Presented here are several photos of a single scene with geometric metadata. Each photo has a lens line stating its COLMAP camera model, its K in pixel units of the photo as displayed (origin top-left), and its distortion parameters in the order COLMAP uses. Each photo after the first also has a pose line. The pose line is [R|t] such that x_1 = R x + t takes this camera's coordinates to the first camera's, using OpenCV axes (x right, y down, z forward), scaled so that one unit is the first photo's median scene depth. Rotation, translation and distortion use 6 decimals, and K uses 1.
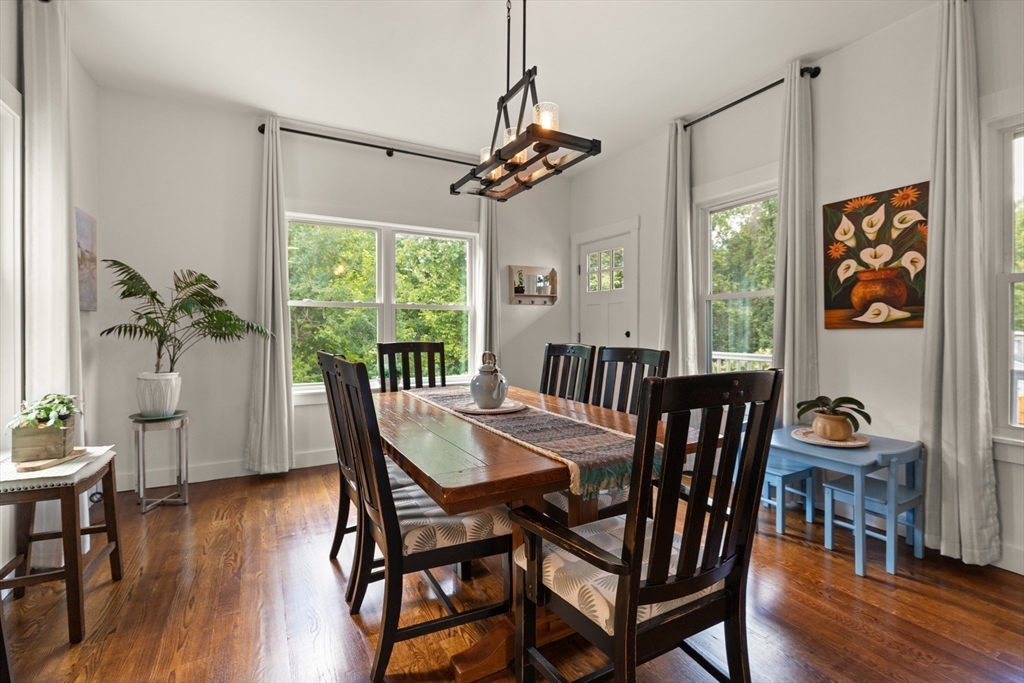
lens RADIAL K [[468.0, 0, 507.7], [0, 468.0, 333.9], [0, 0, 1]] dist [0.000479, 0.001183]
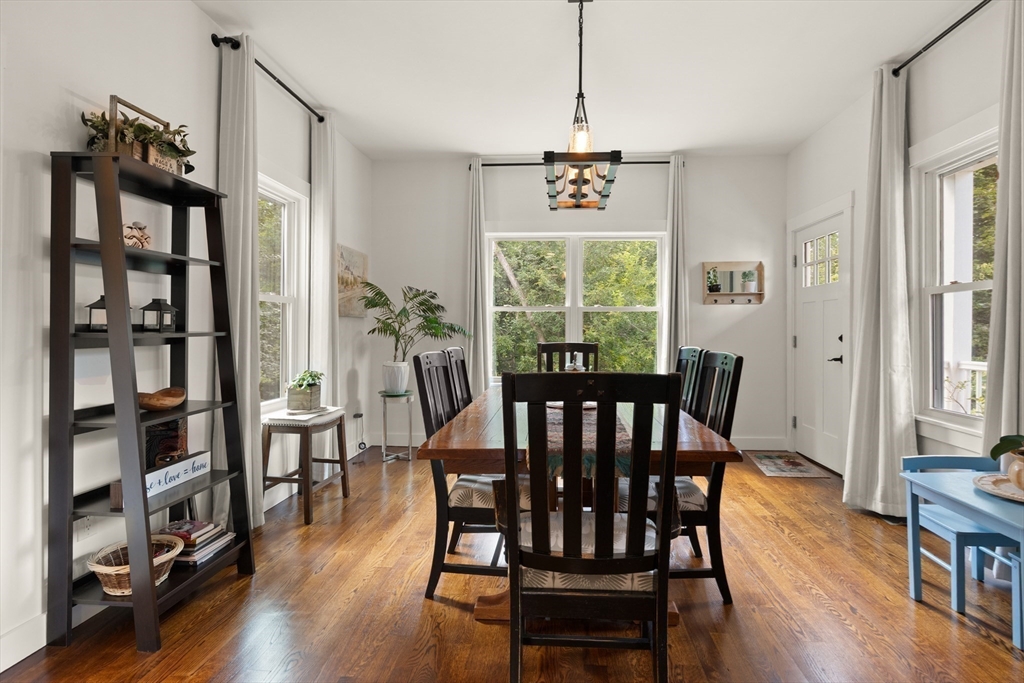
lens RADIAL K [[491.2, 0, 518.7], [0, 491.2, 332.9], [0, 0, 1]] dist [0.000912, -0.000109]
pose [[0.841259, 0.007184, -0.540585, 0.399360], [-0.009727, 0.999951, -0.001848, -0.002940], [0.540545, 0.006813, 0.841287, -0.023374]]
